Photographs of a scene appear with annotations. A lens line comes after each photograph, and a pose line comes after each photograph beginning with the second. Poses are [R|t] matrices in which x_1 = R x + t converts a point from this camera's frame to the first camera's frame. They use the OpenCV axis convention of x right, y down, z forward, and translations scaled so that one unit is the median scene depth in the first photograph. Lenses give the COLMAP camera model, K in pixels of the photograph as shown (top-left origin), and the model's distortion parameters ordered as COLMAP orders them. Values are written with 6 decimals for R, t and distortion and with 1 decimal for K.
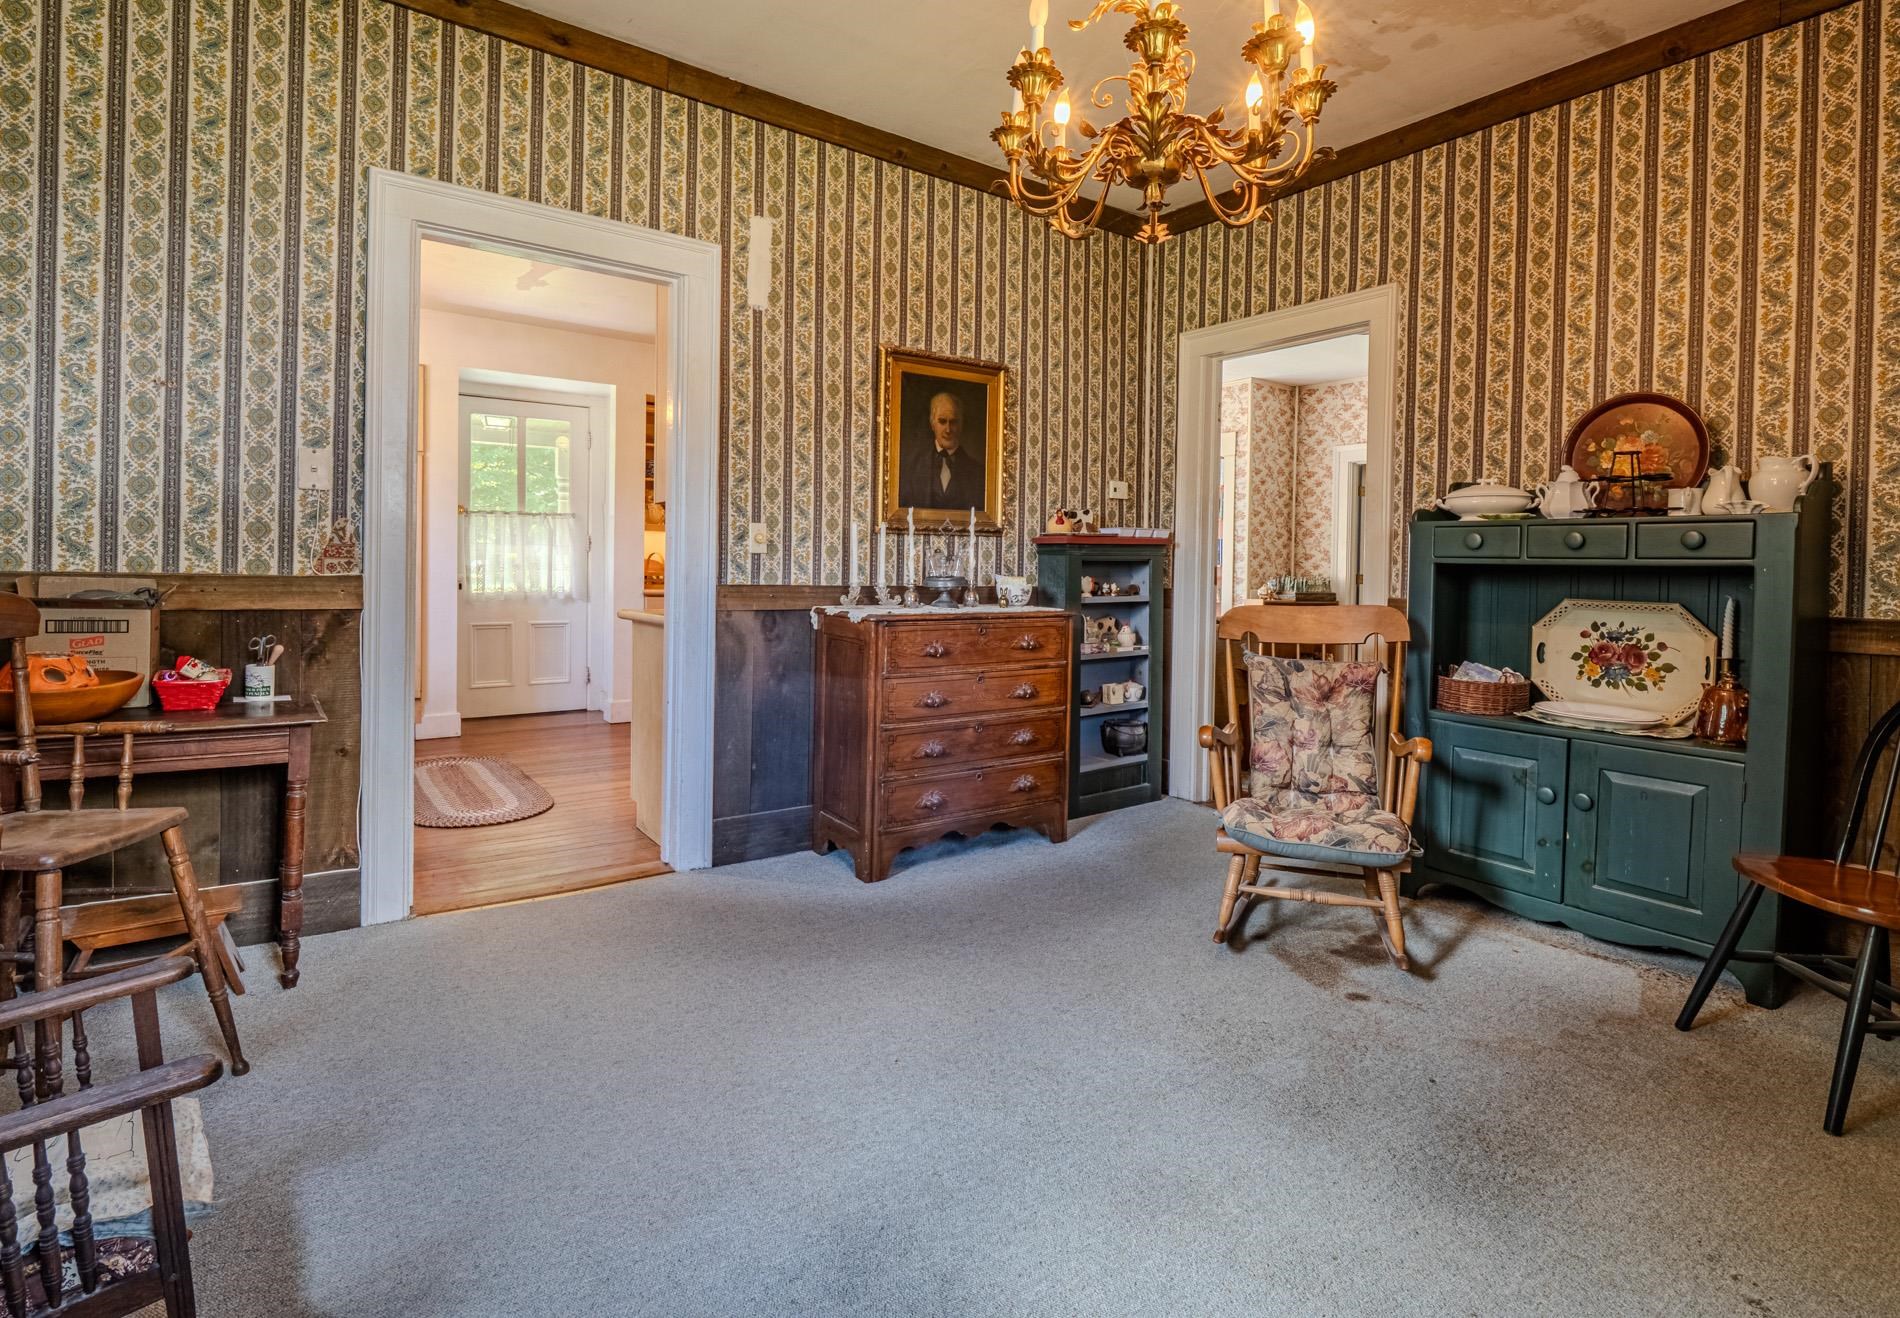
lens RADIAL K [[929.8, 0, 946.0], [0, 929.8, 583.4], [0, 0, 1]] dist [-0.014882, -0.001131]
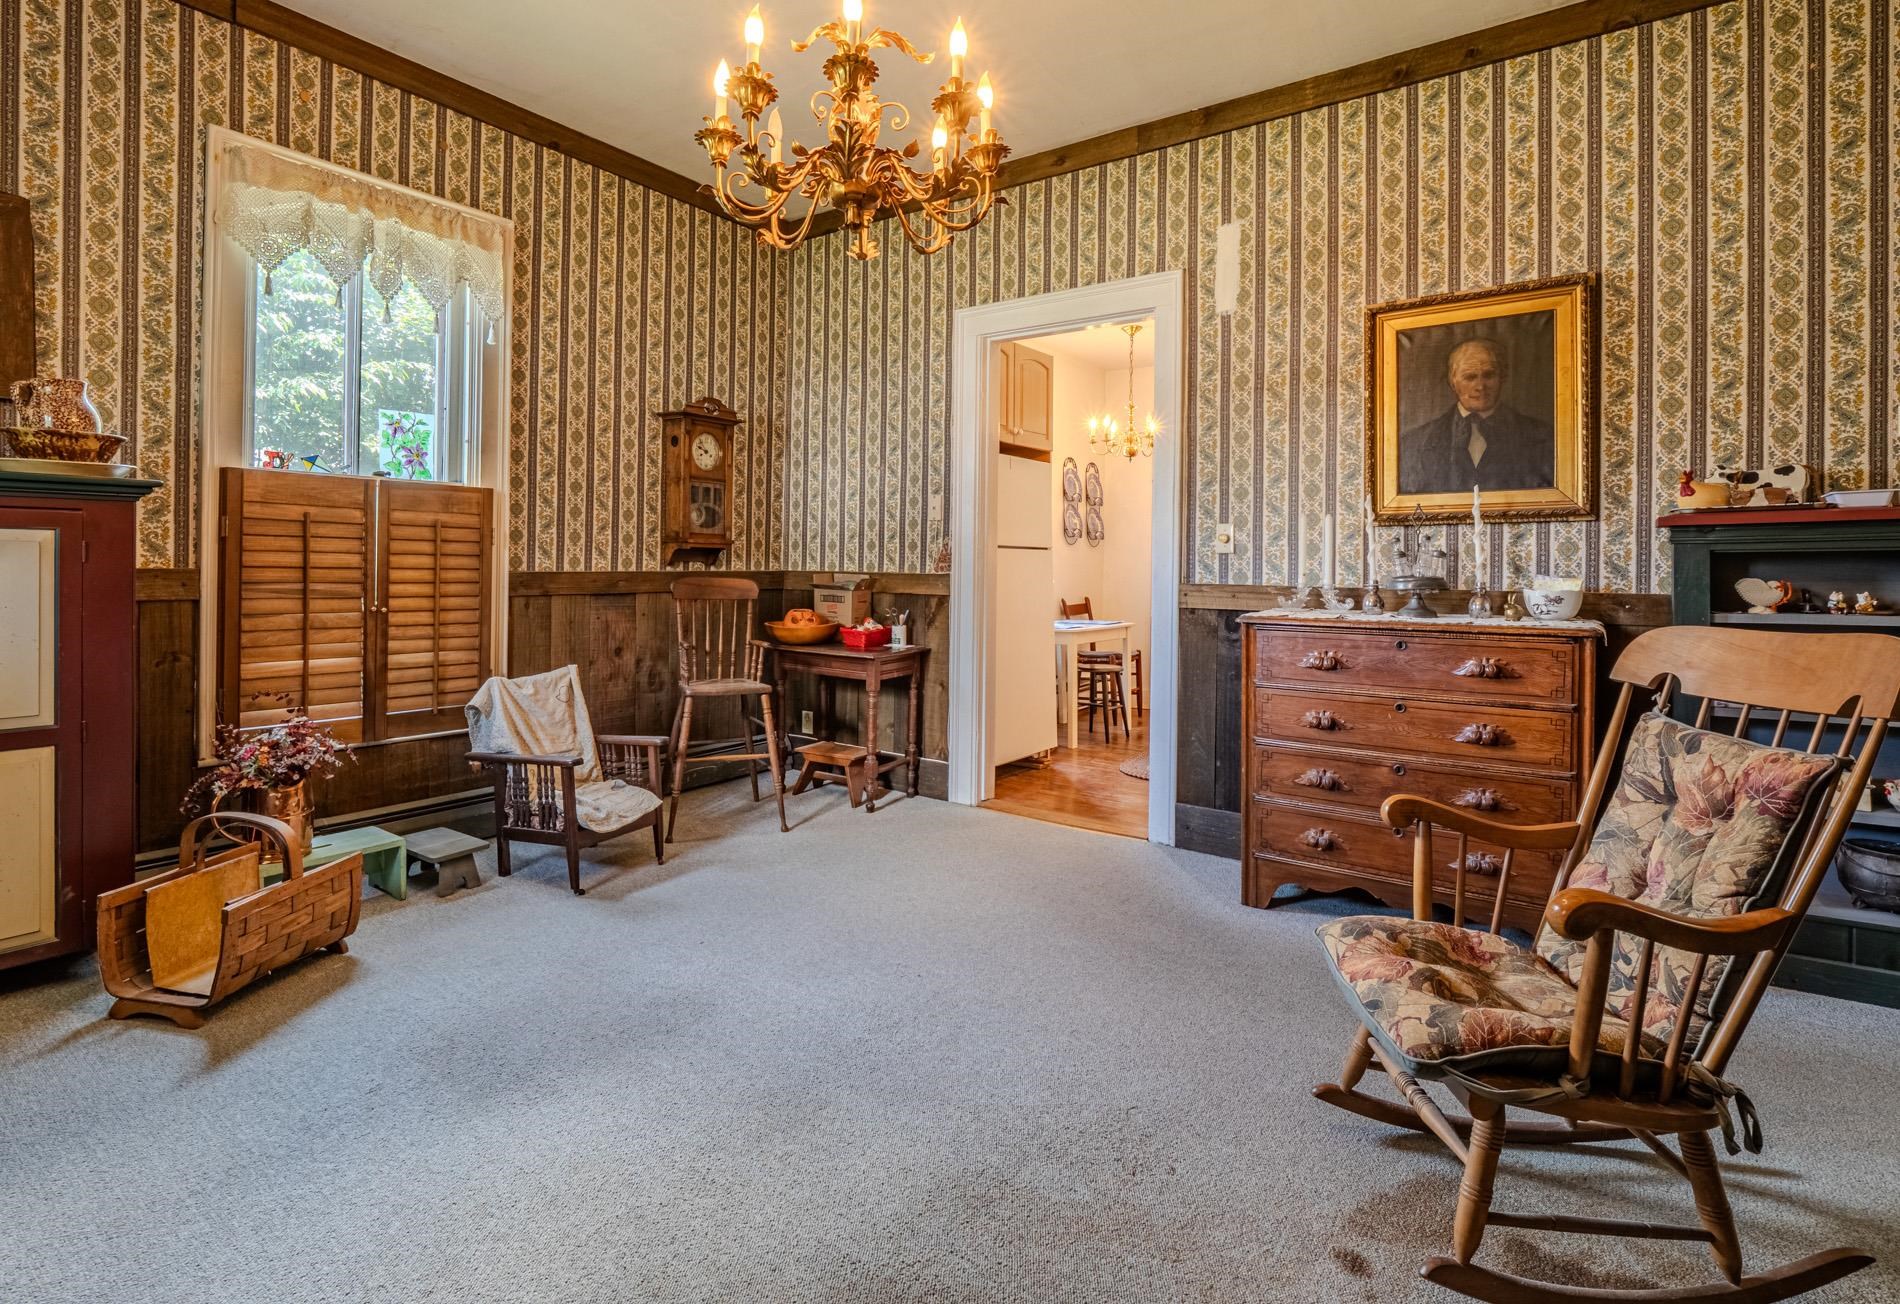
lens RADIAL K [[929.8, 0, 933.3], [0, 929.8, 563.8], [0, 0, 1]] dist [-0.014882, -0.001131]
pose [[0.310932, -0.014221, -0.950326, 0.662187], [-0.018982, 0.999596, -0.021169, 0.006480], [0.950243, 0.024621, 0.310536, 0.382917]]
